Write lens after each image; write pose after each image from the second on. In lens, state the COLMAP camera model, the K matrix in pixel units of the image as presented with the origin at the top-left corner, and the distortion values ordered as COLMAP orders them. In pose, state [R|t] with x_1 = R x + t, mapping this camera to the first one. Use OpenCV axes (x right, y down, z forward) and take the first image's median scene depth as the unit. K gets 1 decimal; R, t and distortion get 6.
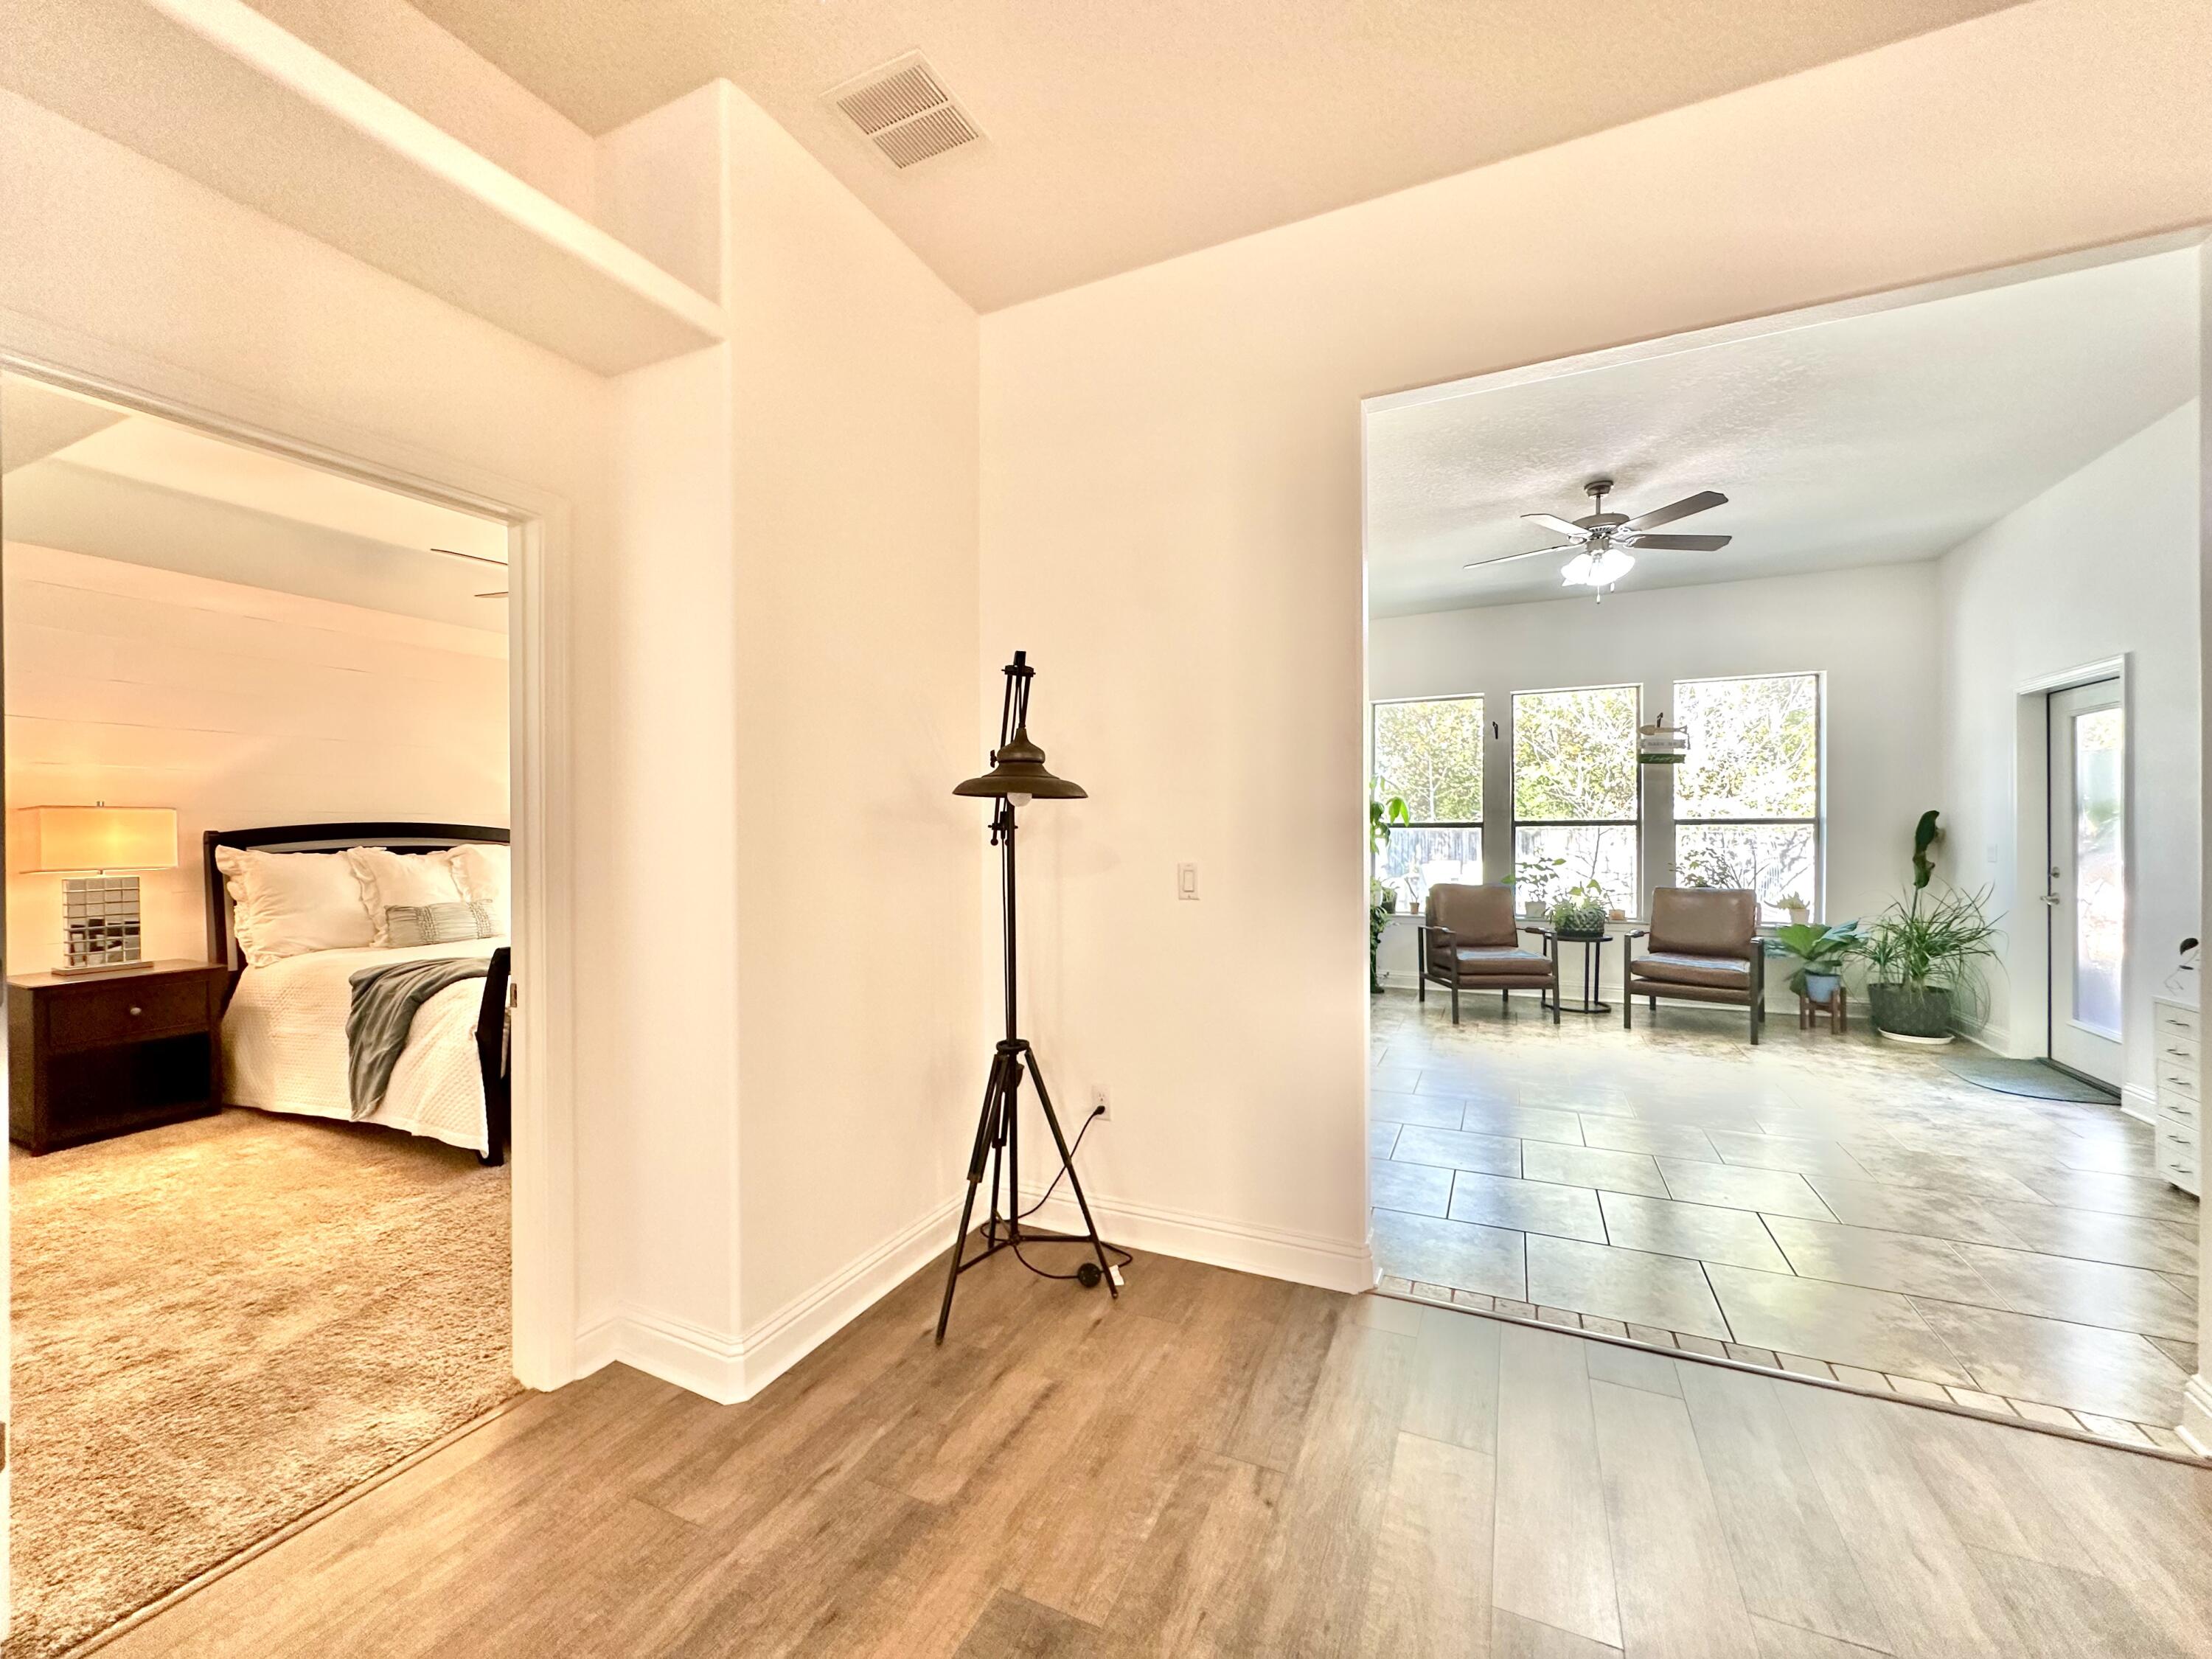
lens RADIAL K [[884.2, 0, 1108.4], [0, 884.2, 832.6], [0, 0, 1]] dist [-0.000554, 0.000064]
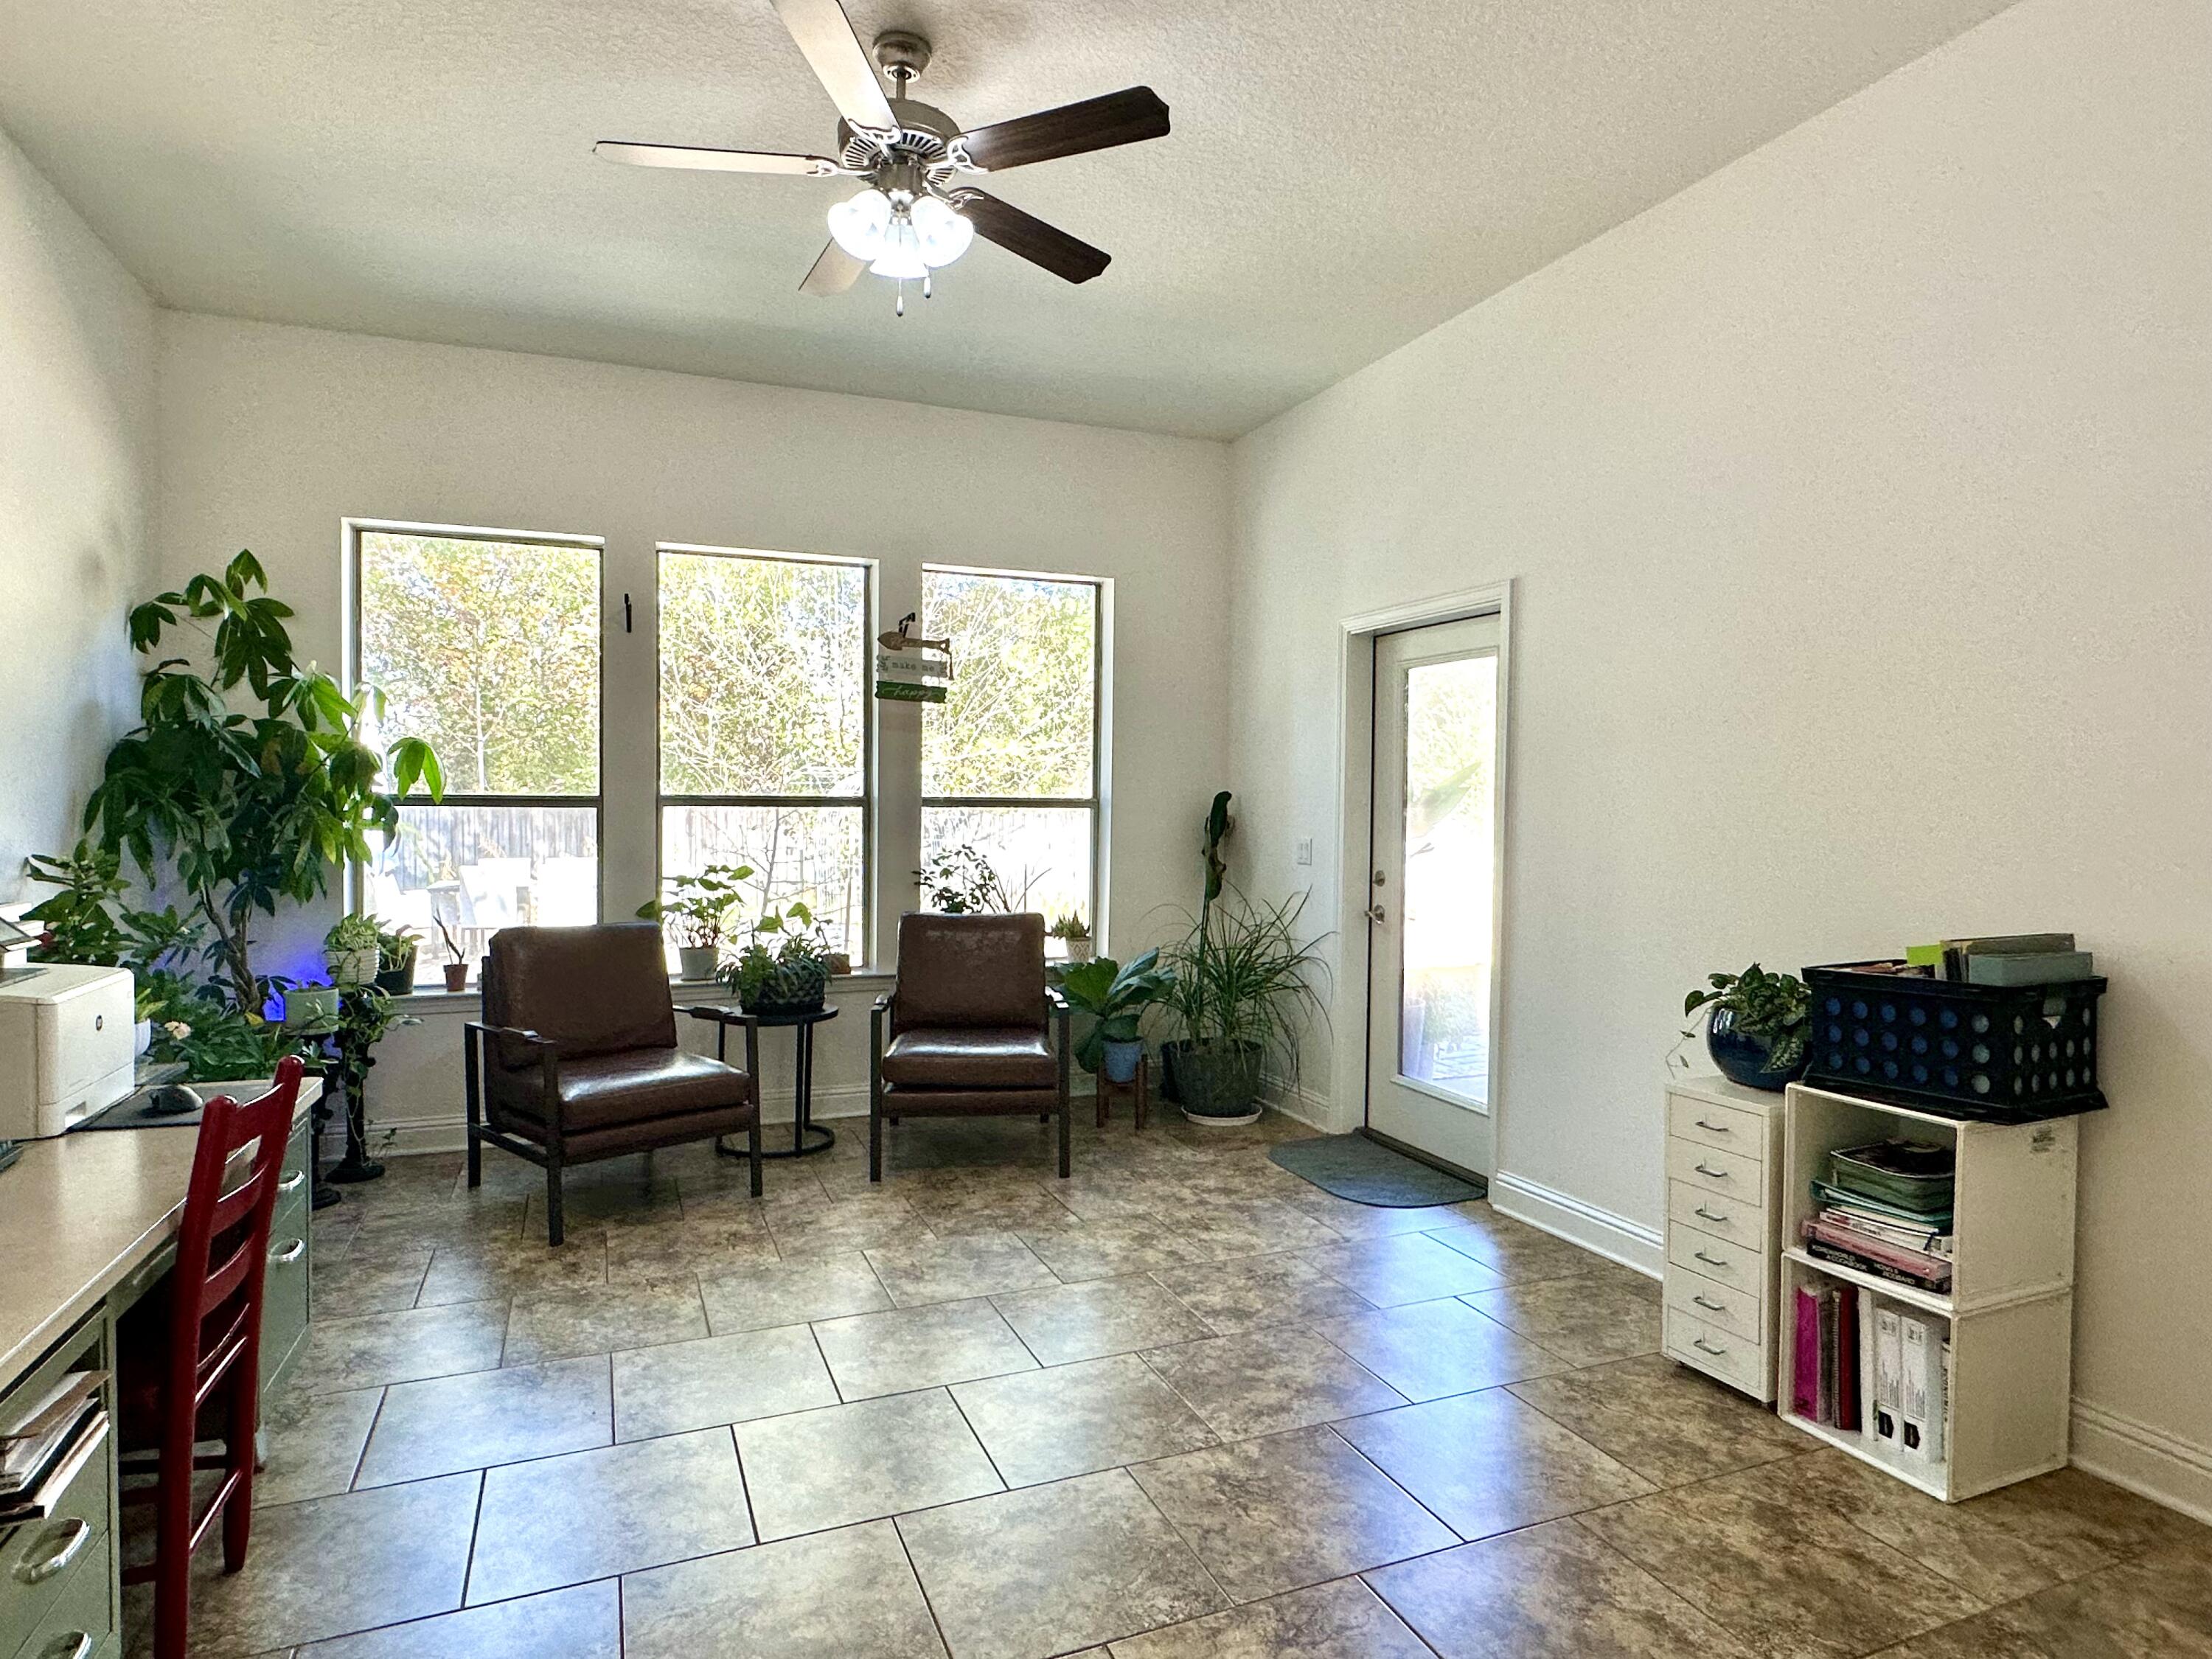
lens RADIAL K [[1227.8, 0, 1105.9], [0, 1227.8, 842.1], [0, 0, 1]] dist [-0.014386, 0.000179]
pose [[0.677782, -0.010713, 0.735185, 0.124104], [-0.009602, 0.999680, 0.023419, -0.005692], [-0.735200, -0.022932, 0.677462, 0.367937]]
